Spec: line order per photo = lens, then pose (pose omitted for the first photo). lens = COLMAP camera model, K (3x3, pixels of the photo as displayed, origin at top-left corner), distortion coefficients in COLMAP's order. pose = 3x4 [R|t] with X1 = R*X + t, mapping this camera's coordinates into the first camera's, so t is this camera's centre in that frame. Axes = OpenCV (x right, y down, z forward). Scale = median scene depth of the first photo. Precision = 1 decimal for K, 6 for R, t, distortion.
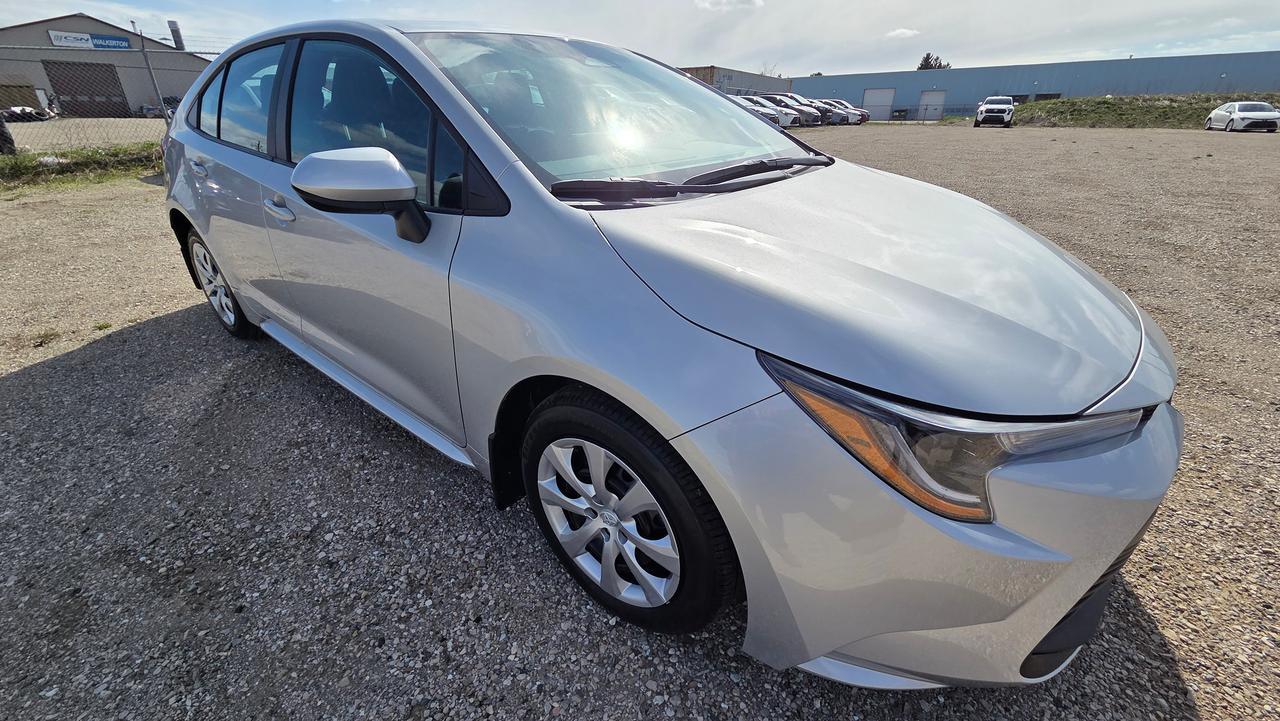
lens RADIAL K [[526.9, 0, 638.6], [0, 526.9, 363.5], [0, 0, 1]] dist [0.001839, -0.000111]
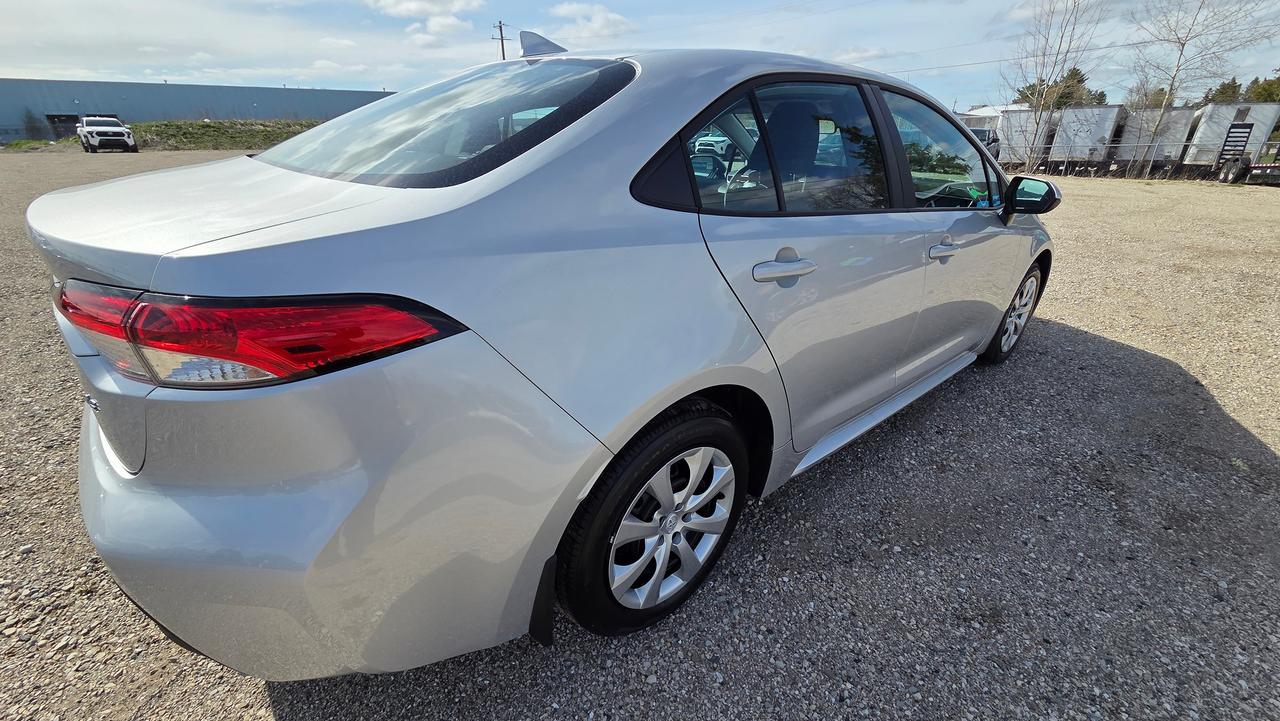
lens RADIAL K [[526.9, 0, 639.8], [0, 526.9, 357.3], [0, 0, 1]] dist [0.001839, -0.000111]
pose [[-0.425010, -0.377015, 0.822937, -0.544132], [0.382175, 0.749392, 0.540698, -0.390135], [-0.820554, 0.544308, -0.174413, 0.736605]]
